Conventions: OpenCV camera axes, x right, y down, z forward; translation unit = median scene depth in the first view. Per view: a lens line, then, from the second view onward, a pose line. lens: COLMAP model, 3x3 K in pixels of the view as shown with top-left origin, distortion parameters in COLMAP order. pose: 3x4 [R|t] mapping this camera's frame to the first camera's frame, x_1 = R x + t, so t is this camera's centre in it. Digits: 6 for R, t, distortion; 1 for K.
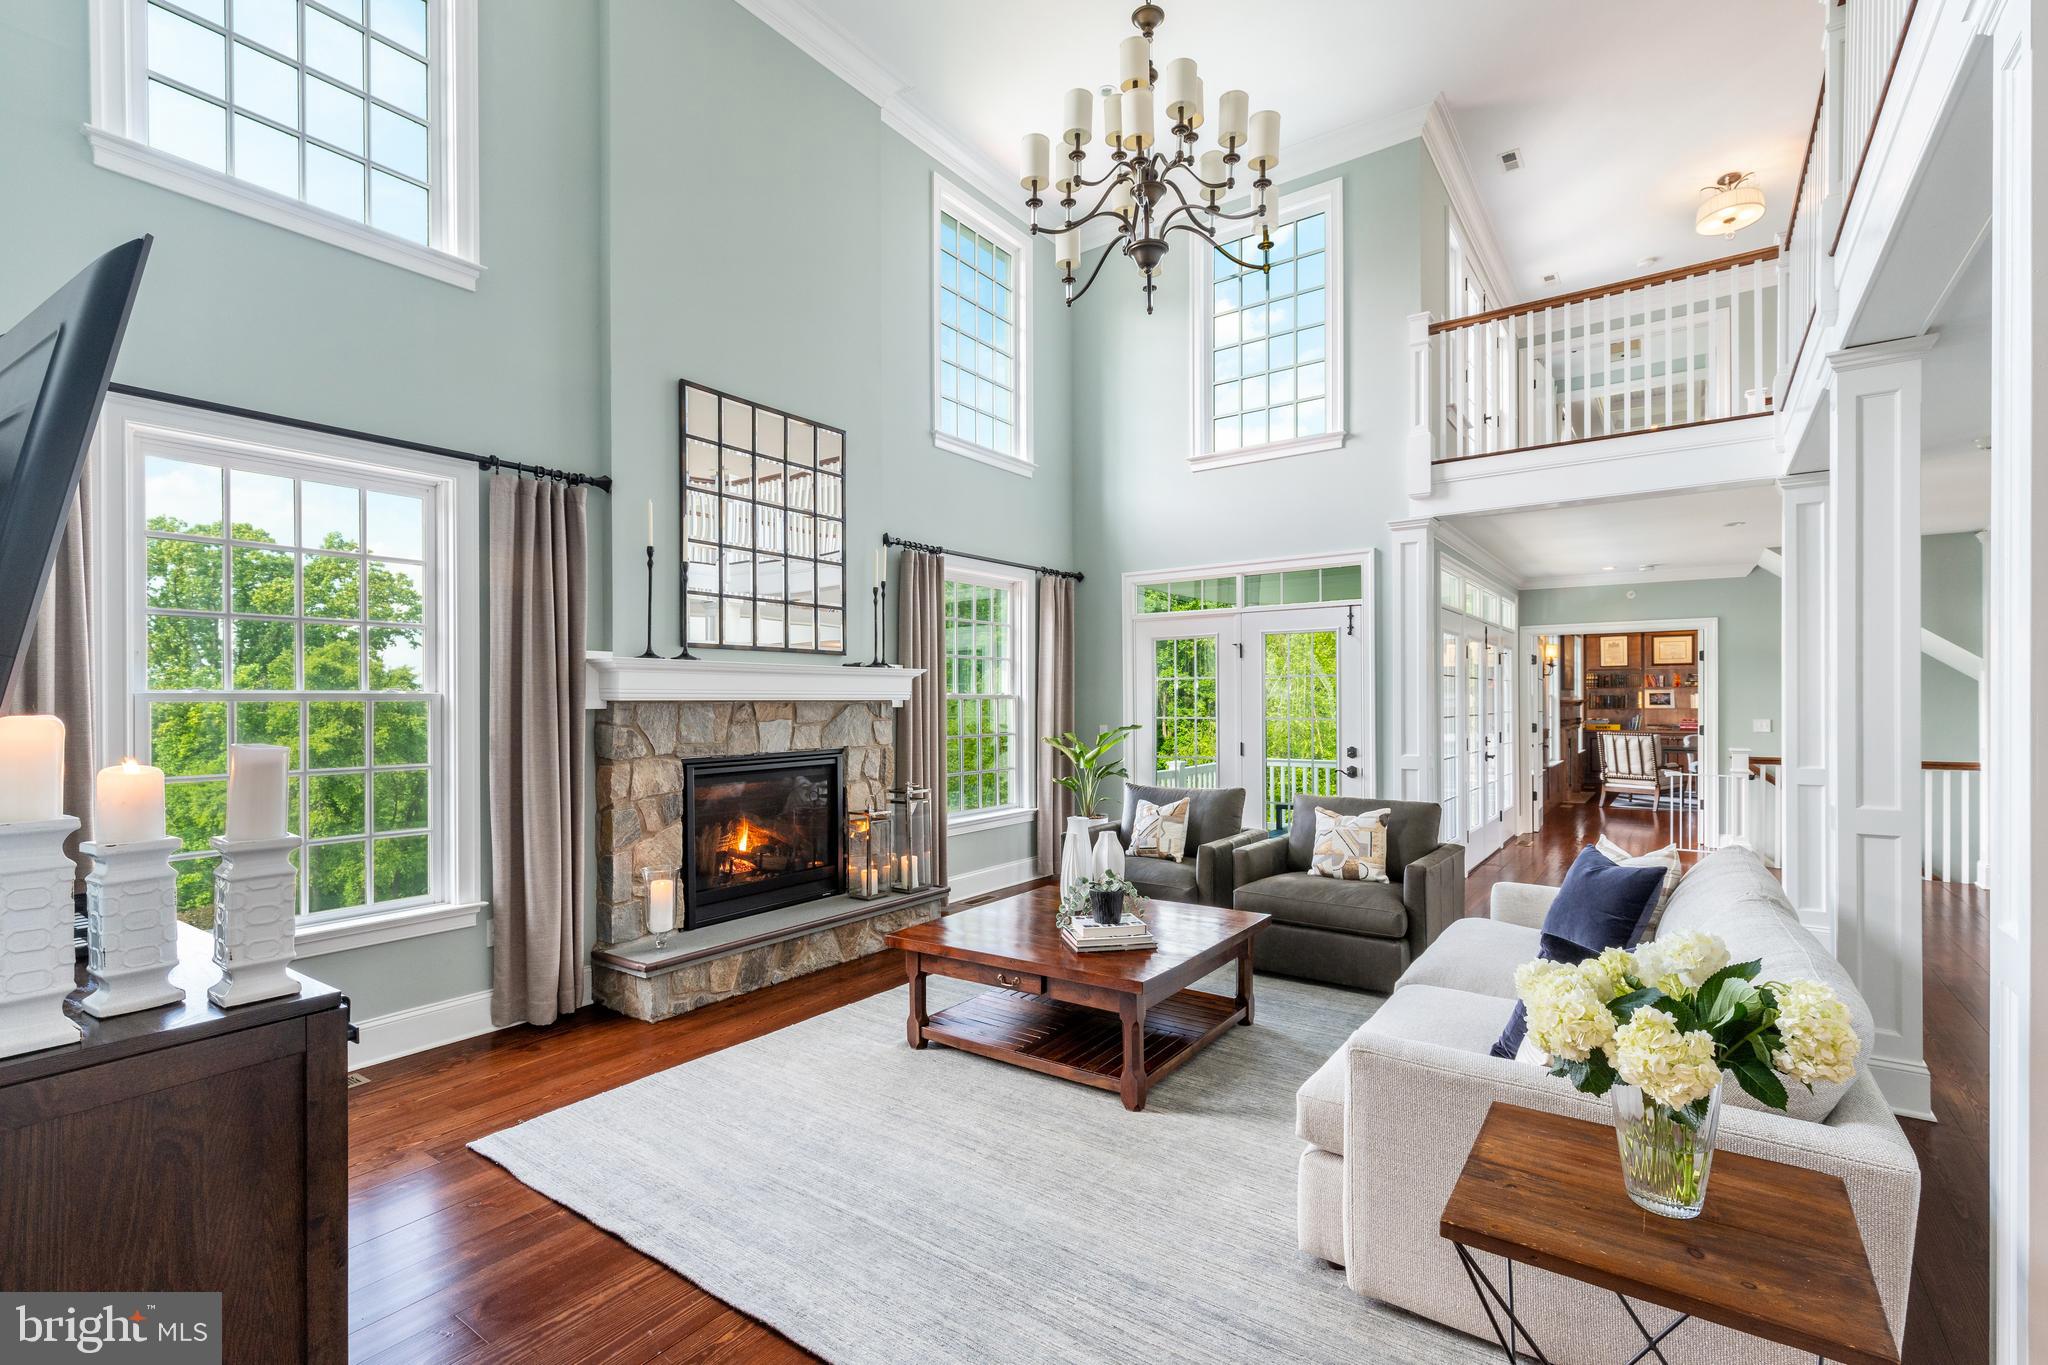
lens RADIAL K [[922.8, 0, 1025.8], [0, 922.8, 697.1], [0, 0, 1]] dist [0.007867, -0.000522]
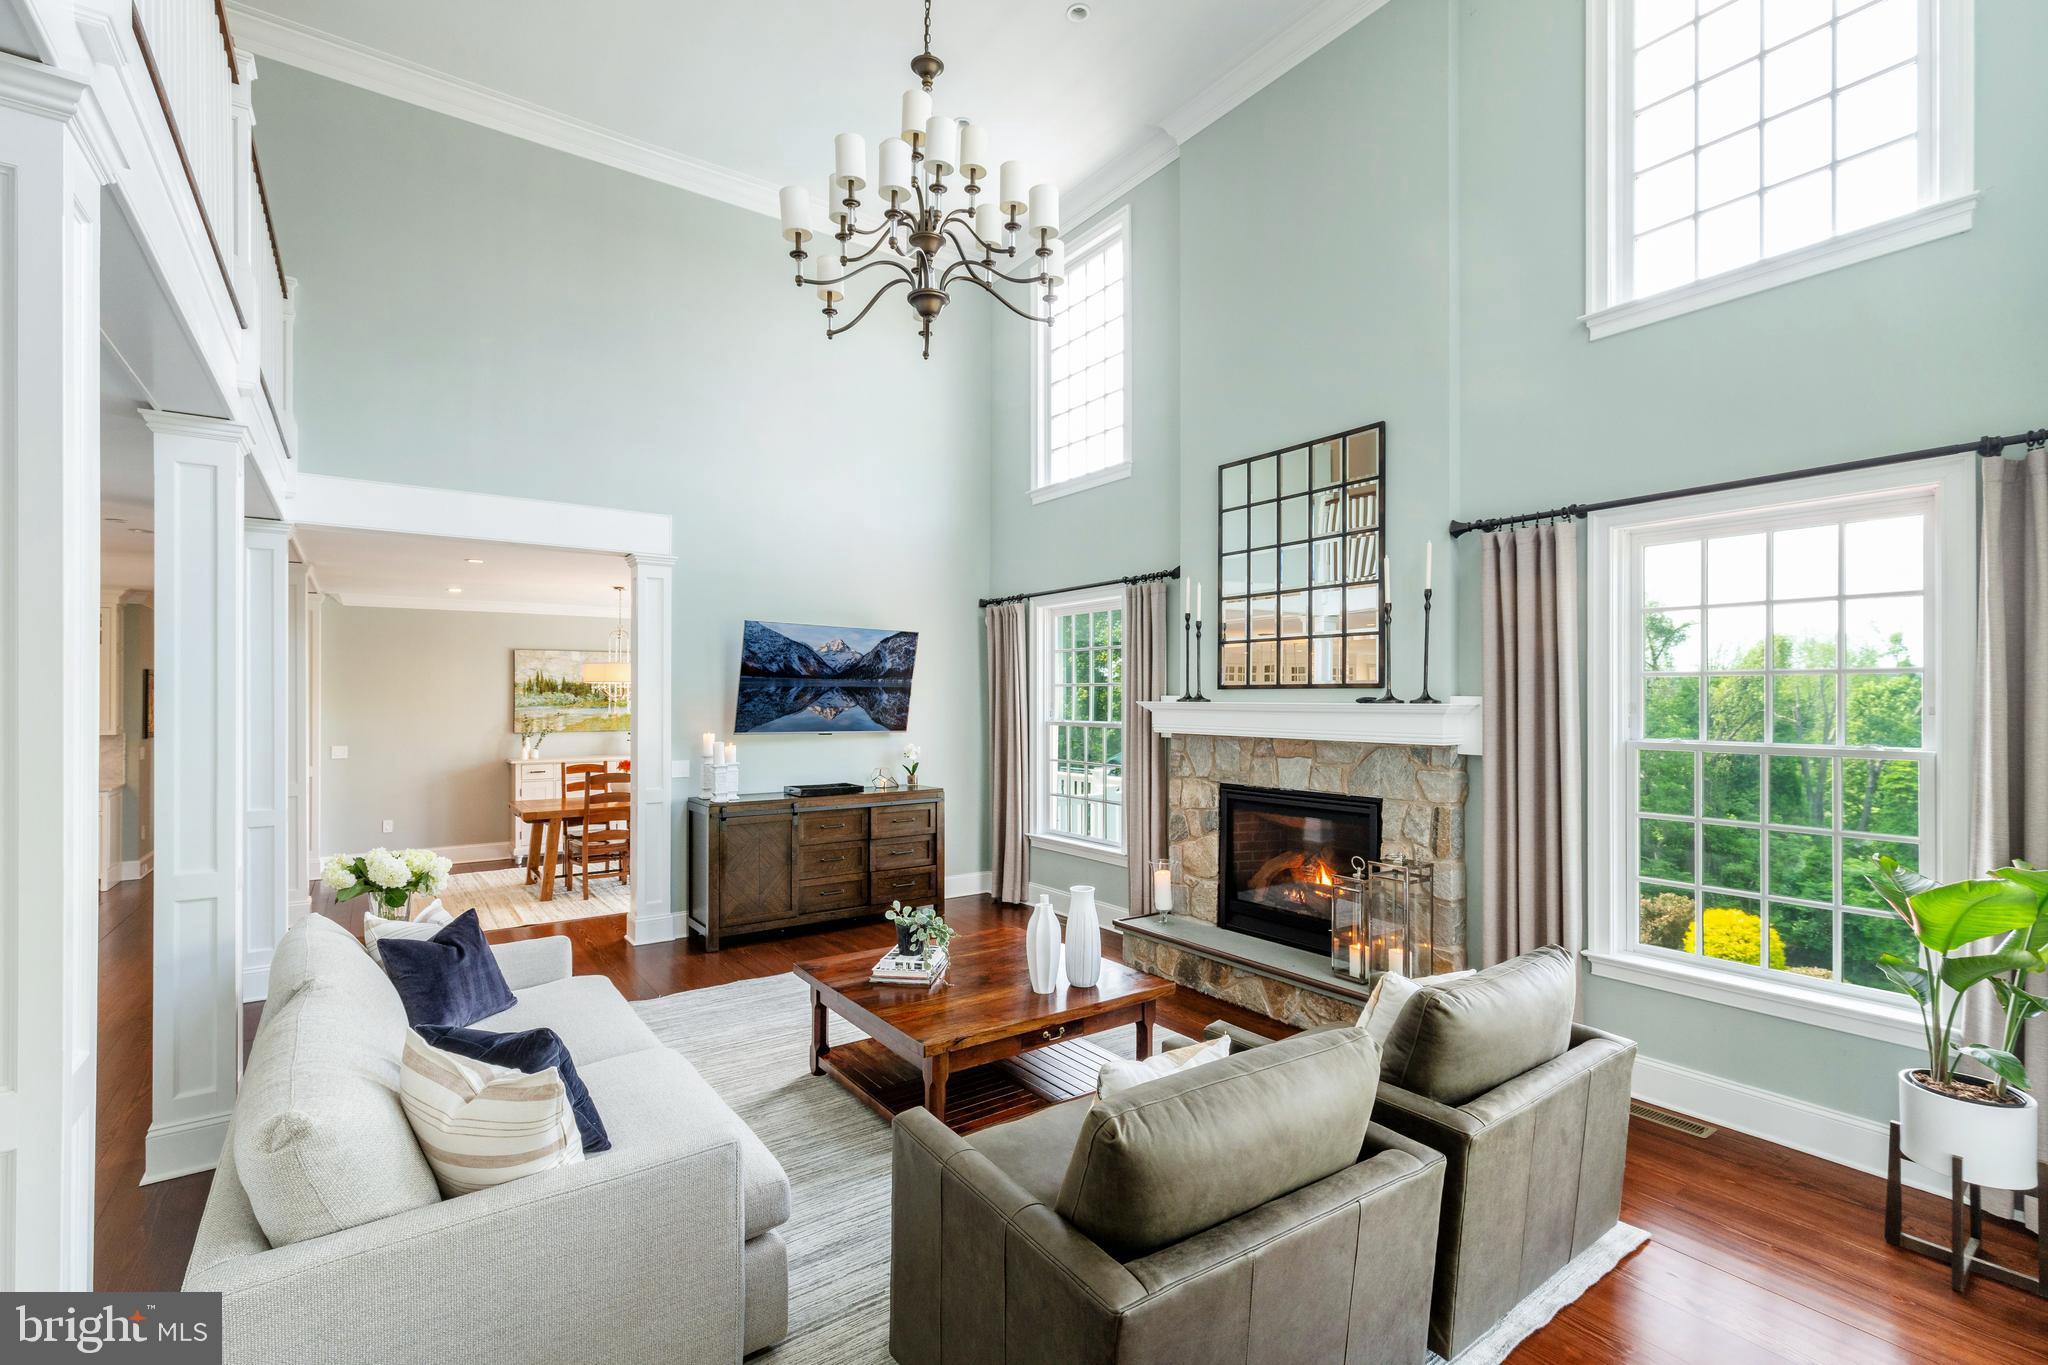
lens RADIAL K [[913.6, 0, 1028.5], [0, 913.6, 691.7], [0, 0, 1]] dist [0.005095, -0.000978]
pose [[-0.327105, 0.000172, -0.944988, 0.846435], [0.004443, 0.999989, -0.001356, -0.051947], [0.944978, -0.004642, -0.327102, 1.177511]]
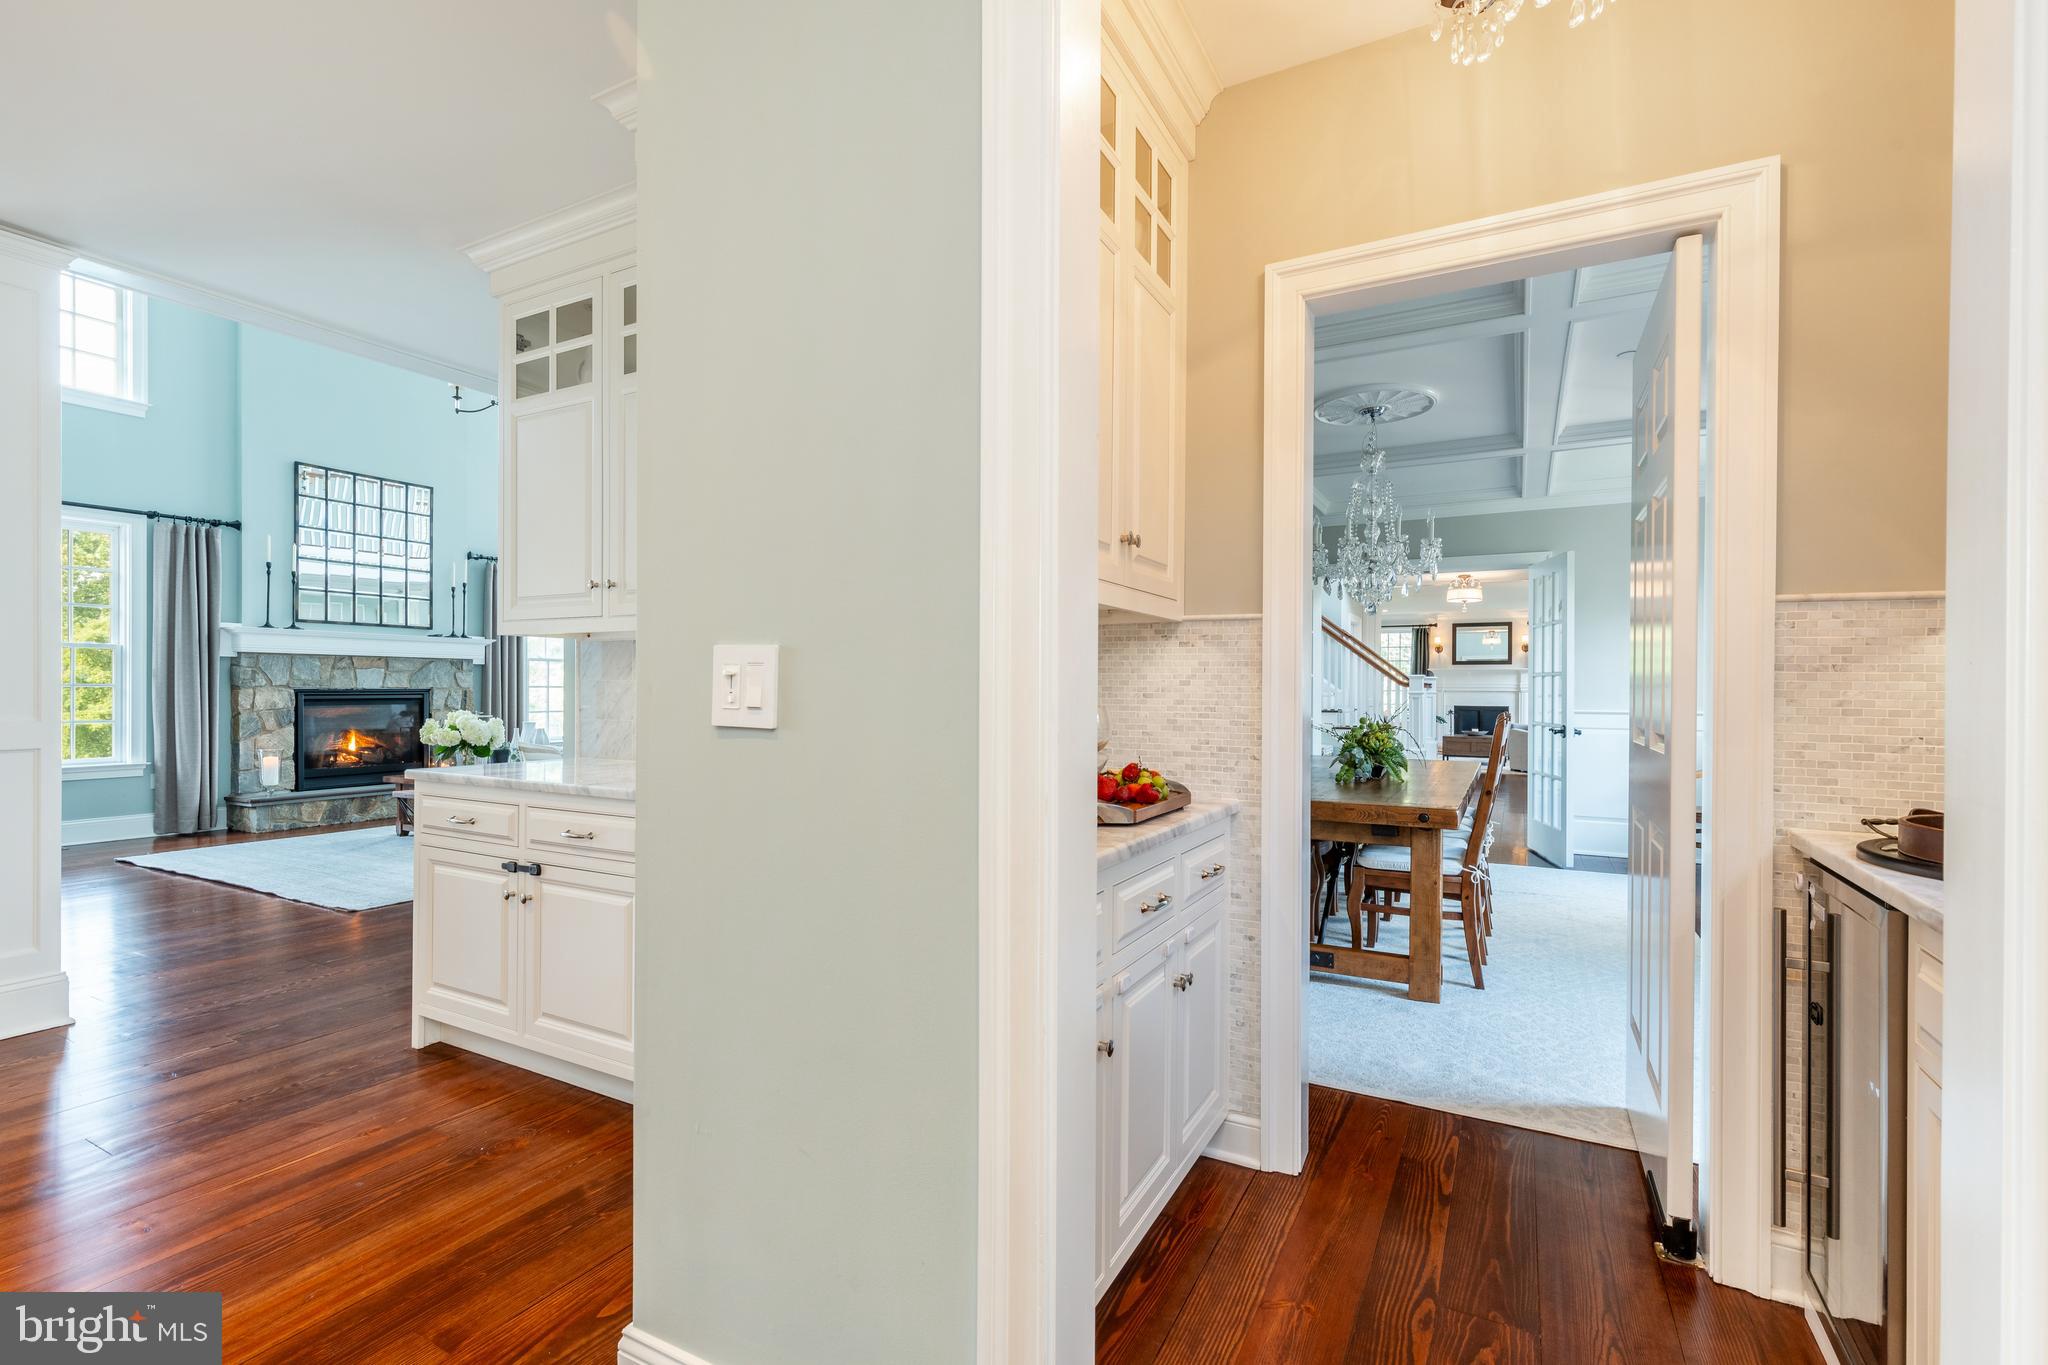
lens RADIAL K [[928.4, 0, 1022.5], [0, 928.4, 688.7], [0, 0, 1]] dist [0.007831, -0.000290]
pose [[0.991923, 0.010798, 0.126382, 0.735263], [-0.011317, 0.999930, 0.003385, 0.047307], [-0.126336, -0.004788, 0.991976, -0.856356]]
